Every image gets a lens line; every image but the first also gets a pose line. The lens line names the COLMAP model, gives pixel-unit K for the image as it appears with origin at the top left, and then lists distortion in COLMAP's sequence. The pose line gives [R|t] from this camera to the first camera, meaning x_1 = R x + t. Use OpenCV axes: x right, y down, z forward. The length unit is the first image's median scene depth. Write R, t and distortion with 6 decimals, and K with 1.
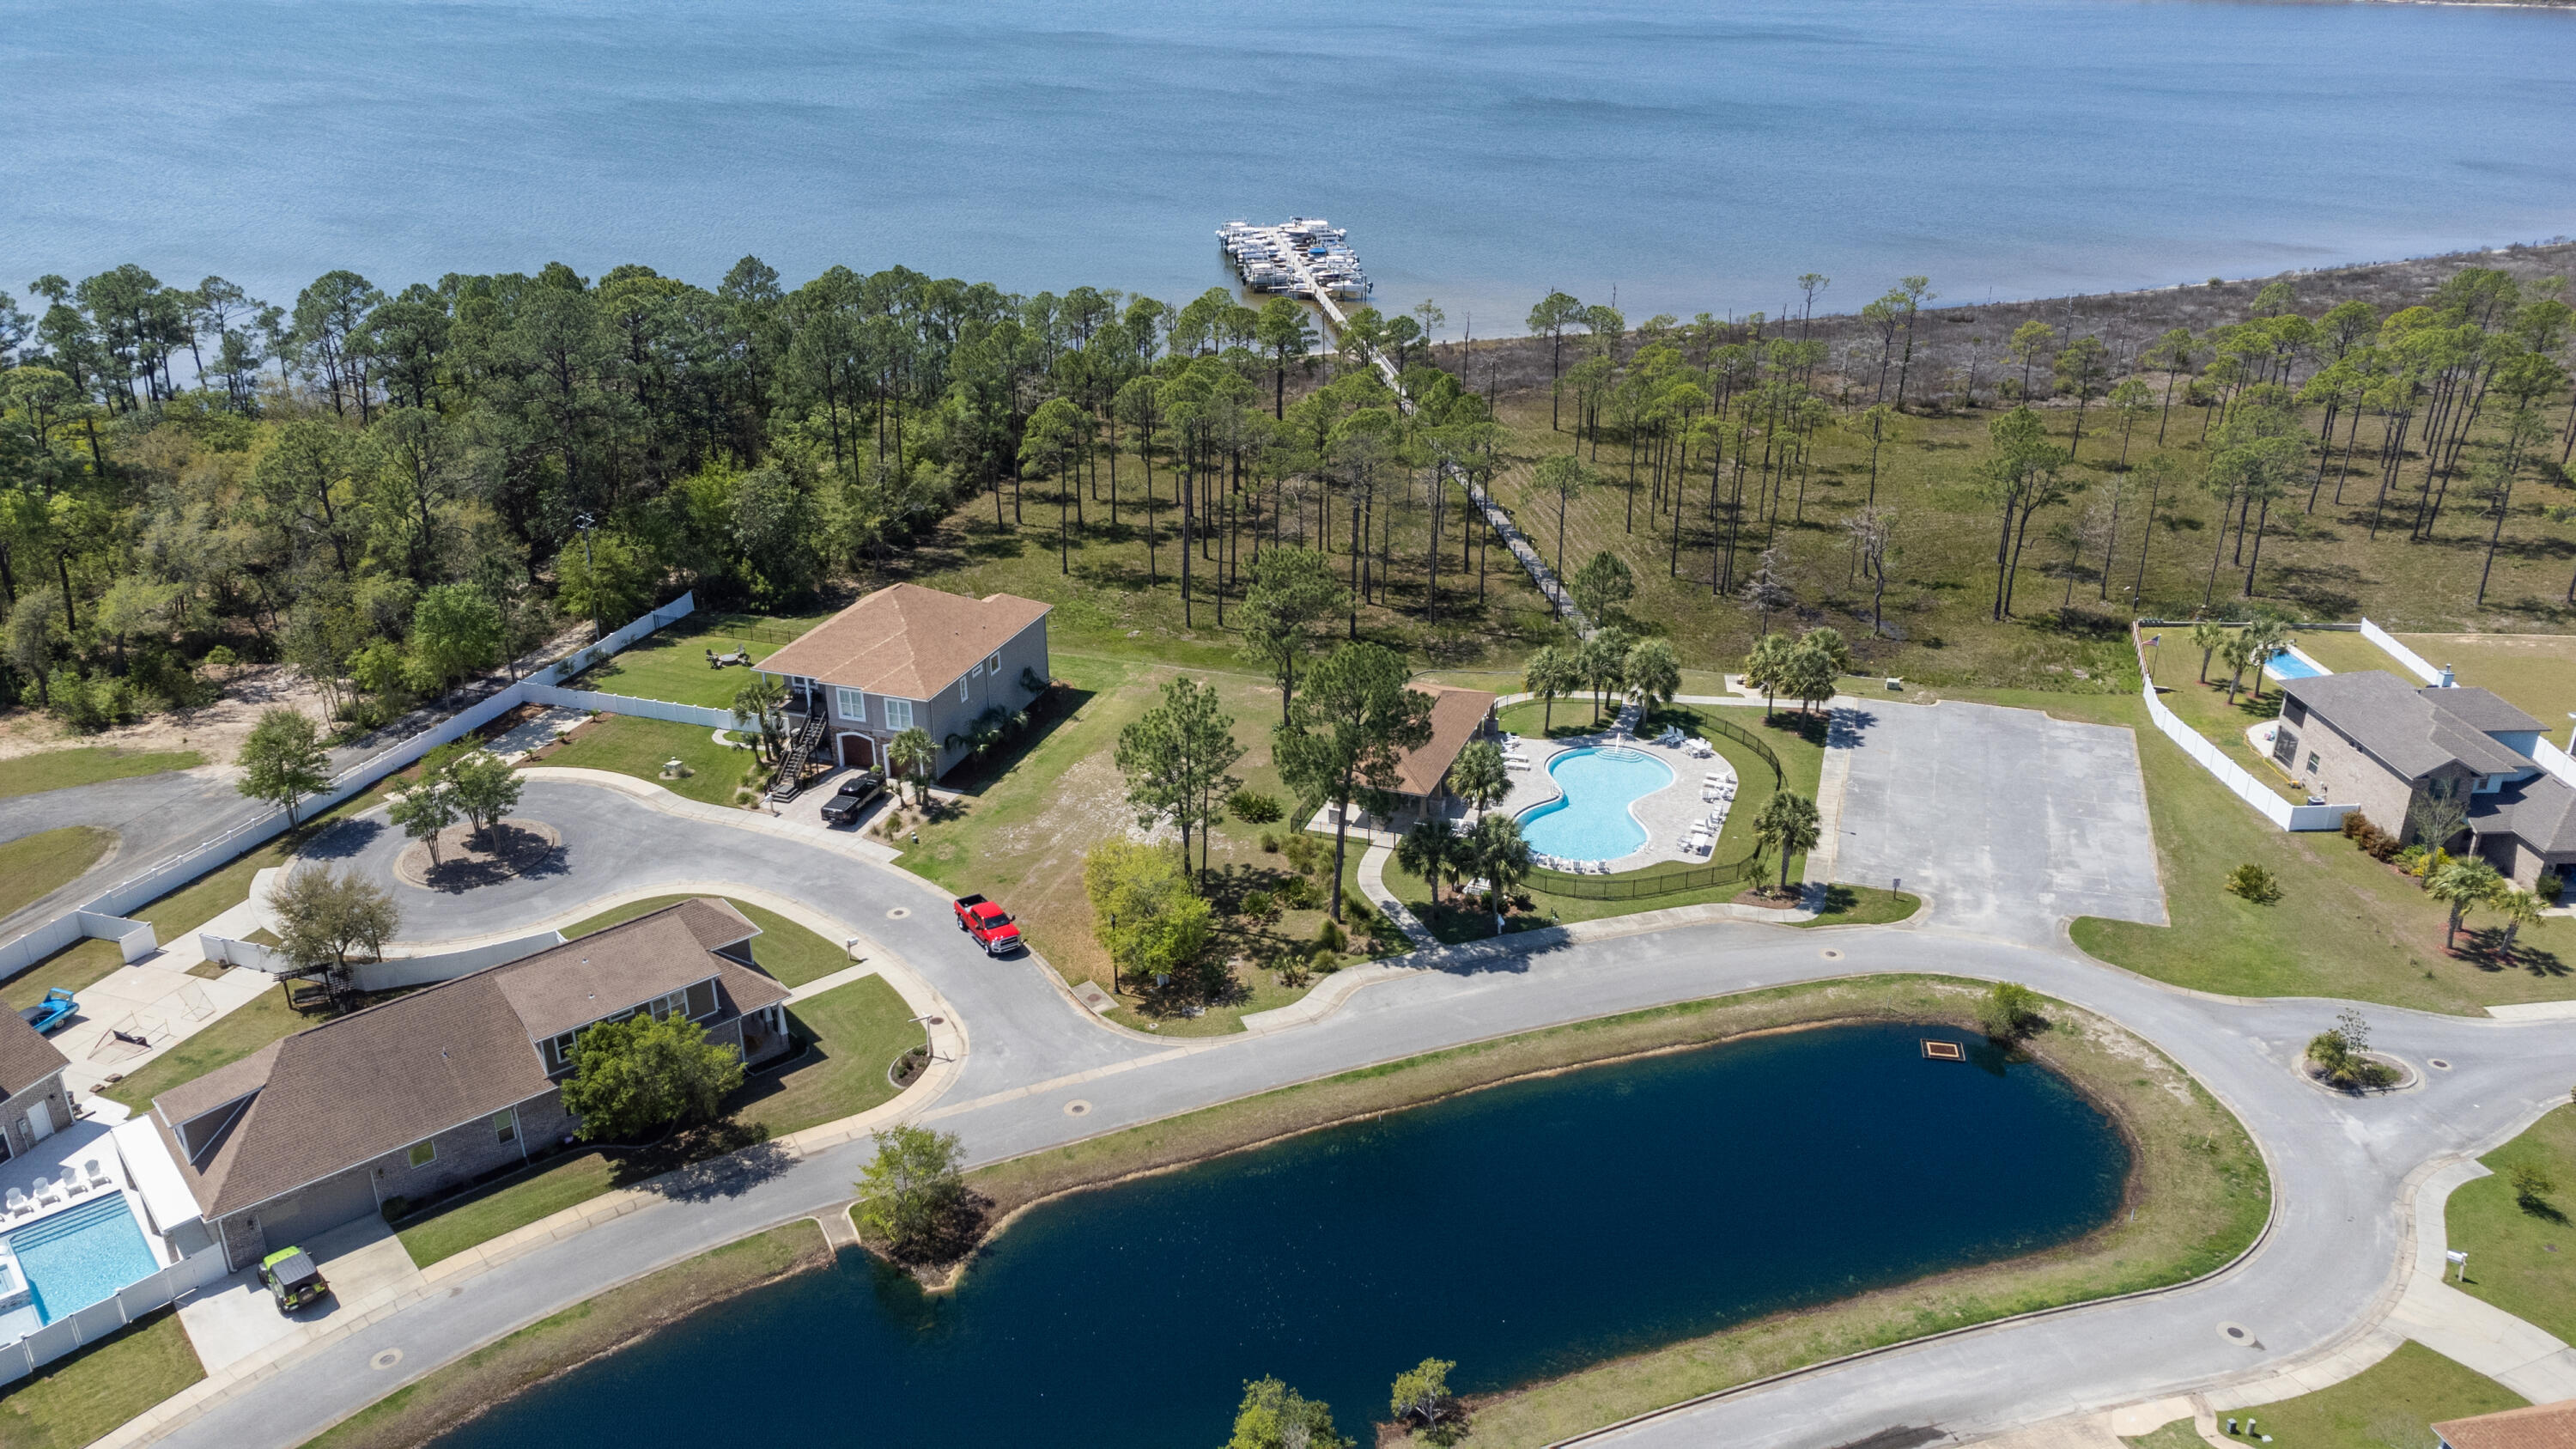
lens RADIAL K [[1931.0, 0, 1282.6], [0, 1931.0, 710.3], [0, 0, 1]] dist [0.039352, 0.031519]
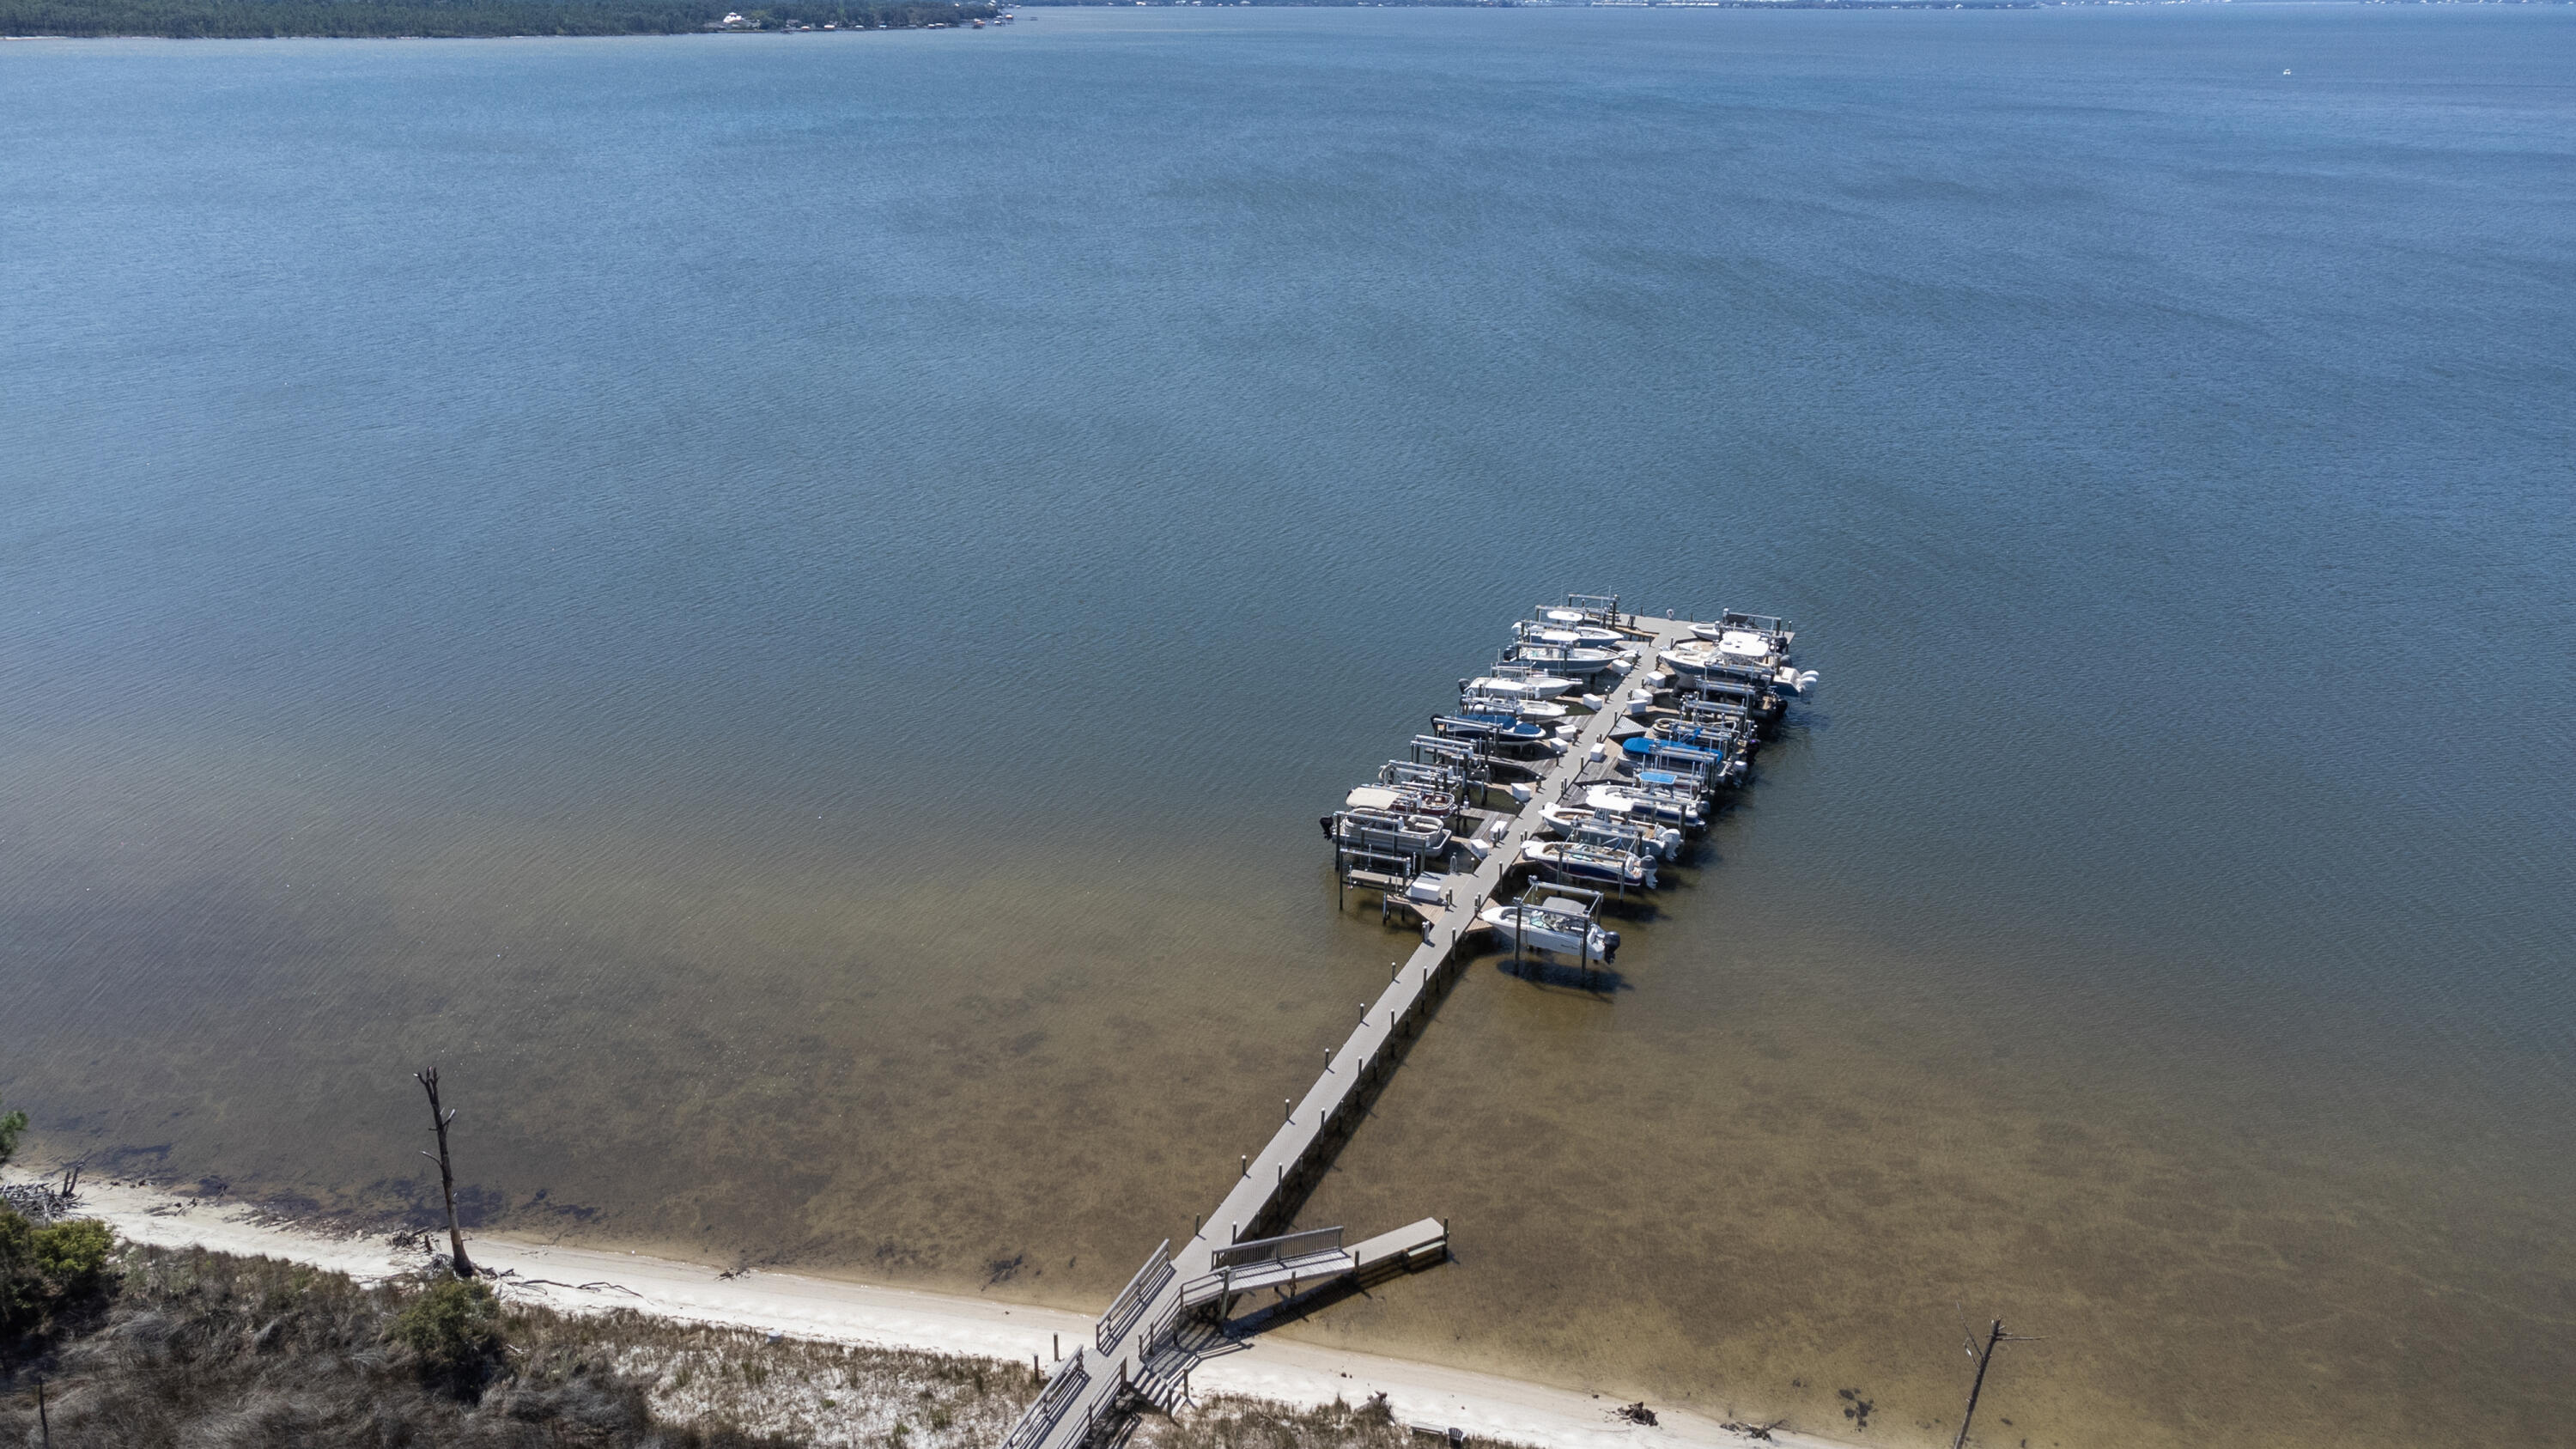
lens RADIAL K [[1931.0, 0, 1288.2], [0, 1931.0, 723.8], [0, 0, 1]] dist [0.039352, 0.031519]
pose [[0.859197, 0.191337, -0.474522, 0.268087], [-0.215049, 0.976593, 0.004403, -0.445083], [0.464257, 0.098262, 0.880233, 1.231567]]
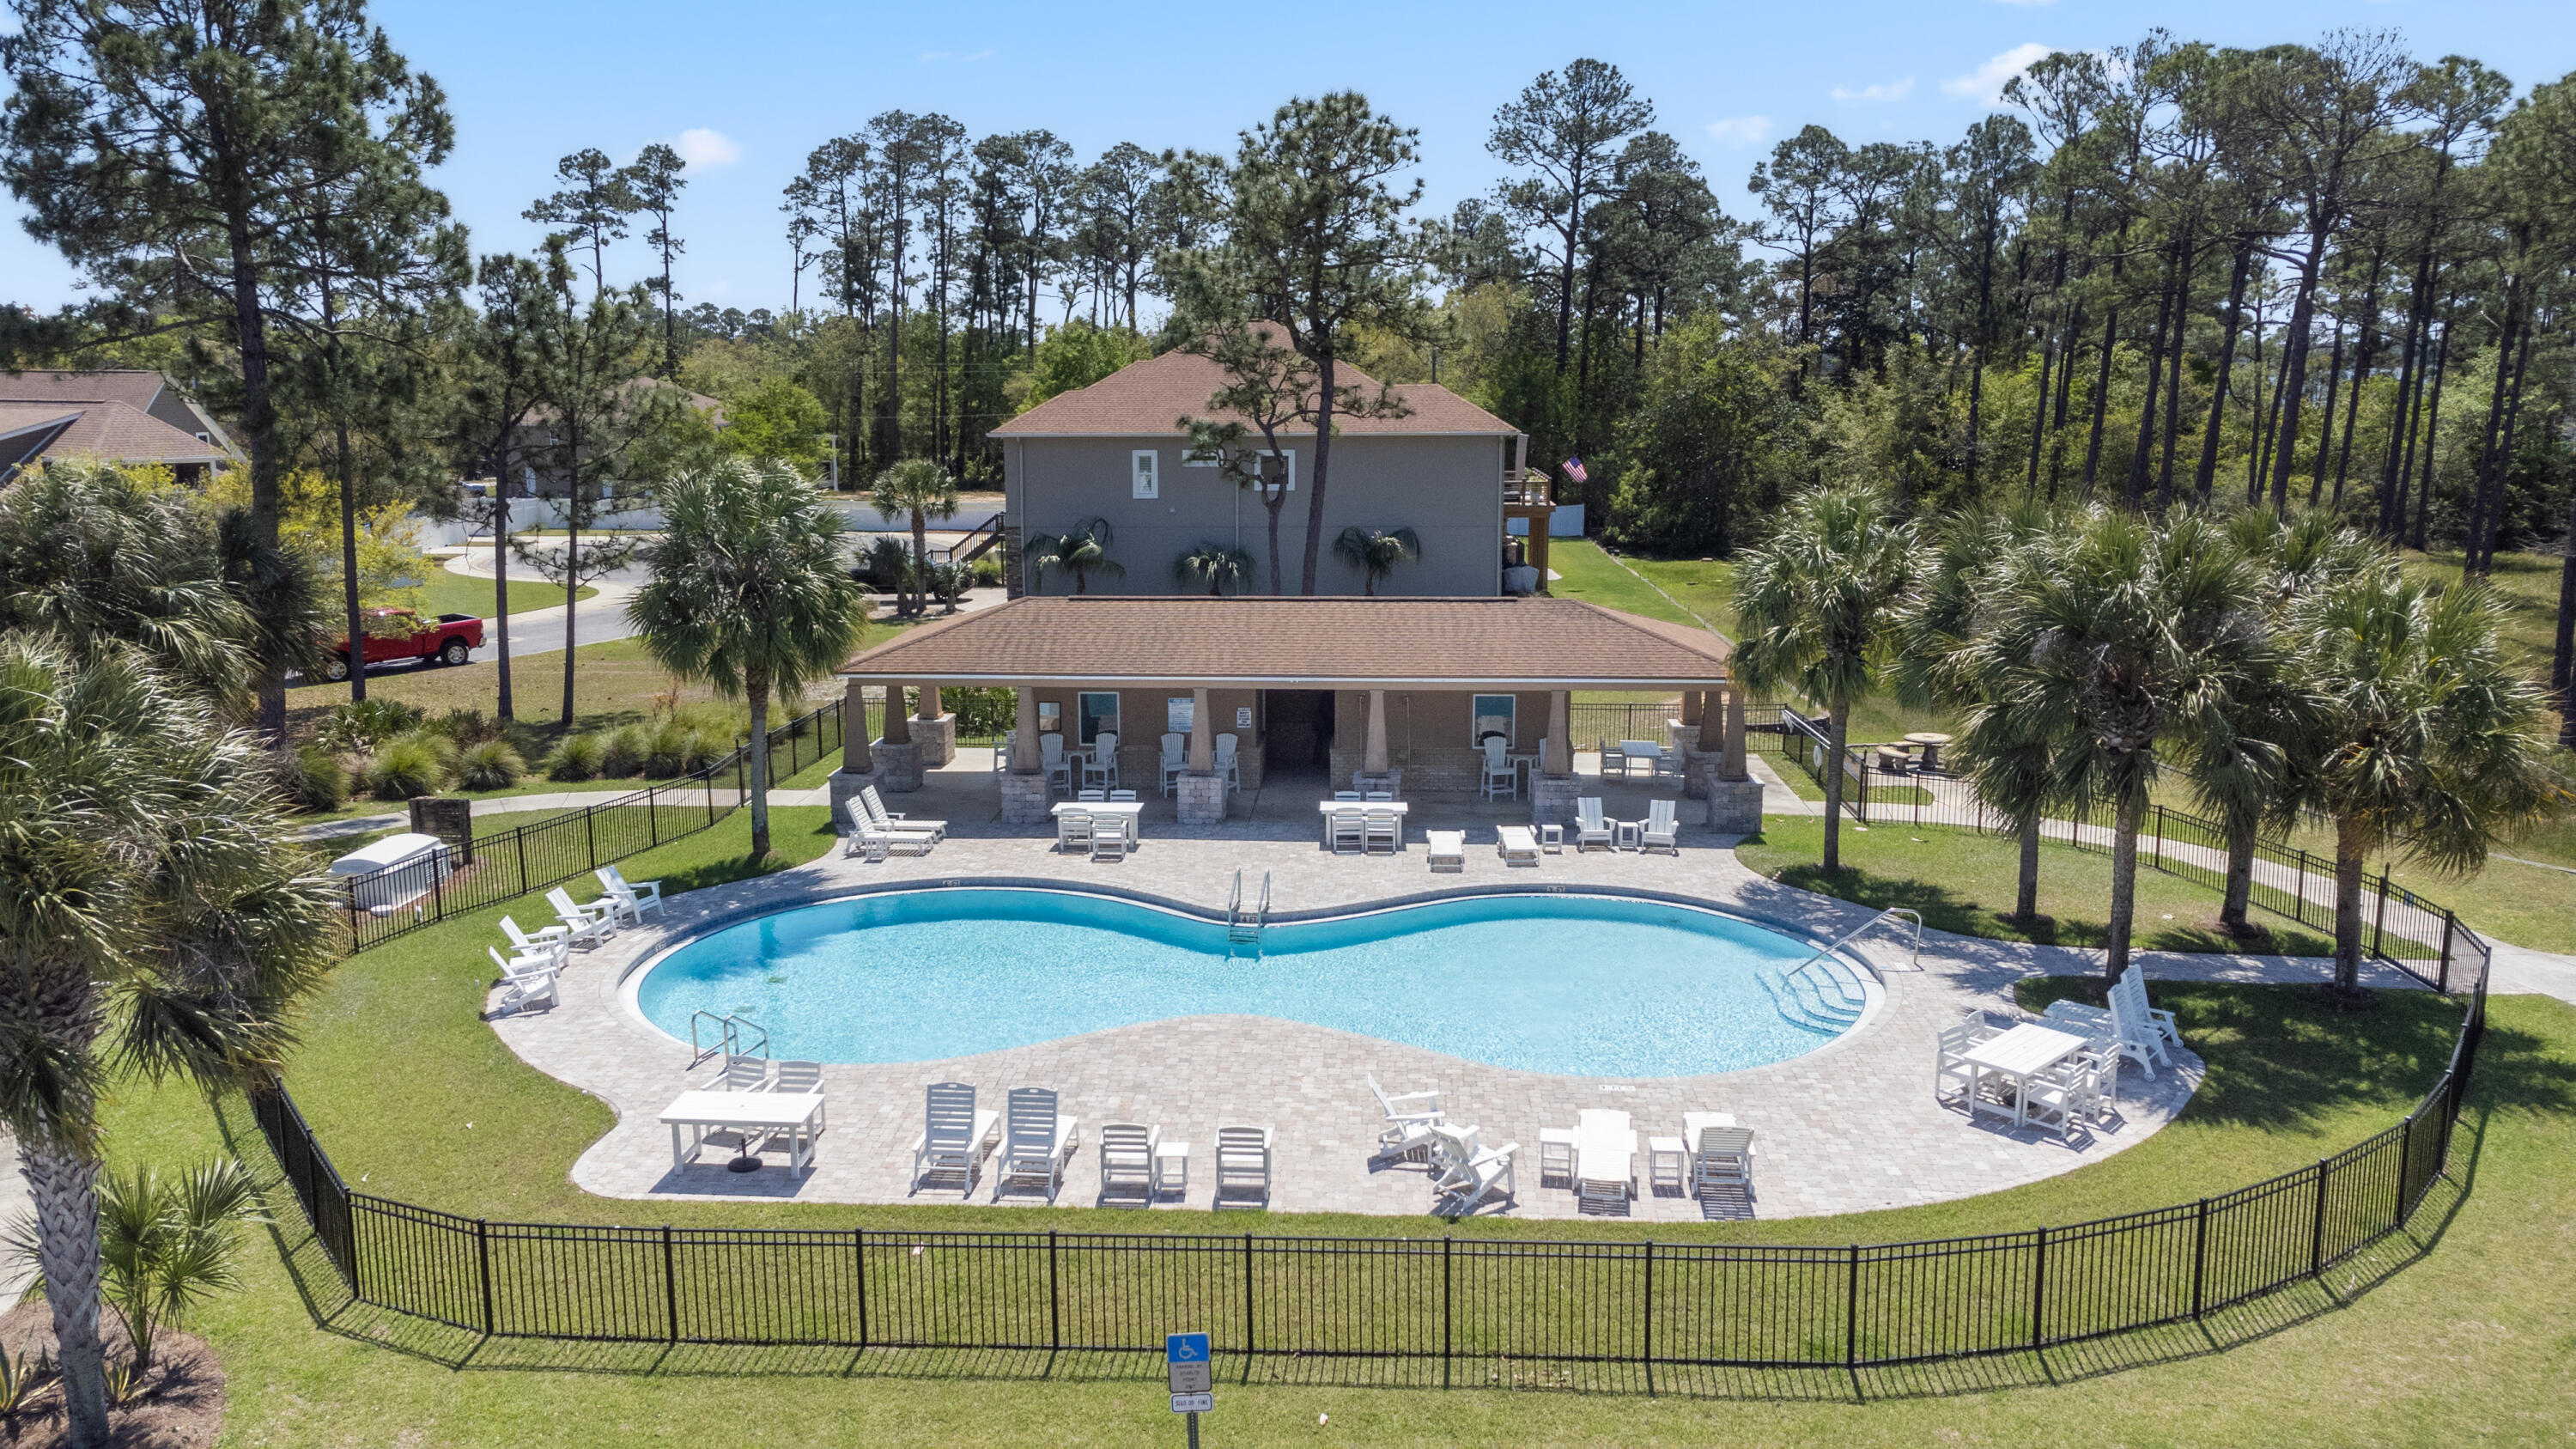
lens RADIAL K [[1931.0, 0, 1292.2], [0, 1931.0, 719.9], [0, 0, 1]] dist [0.039352, 0.031519]
pose [[0.290917, 0.184345, -0.938821, 0.300511], [-0.362462, 0.929353, 0.070168, 0.000847], [0.885431, 0.319874, 0.337183, 0.736785]]
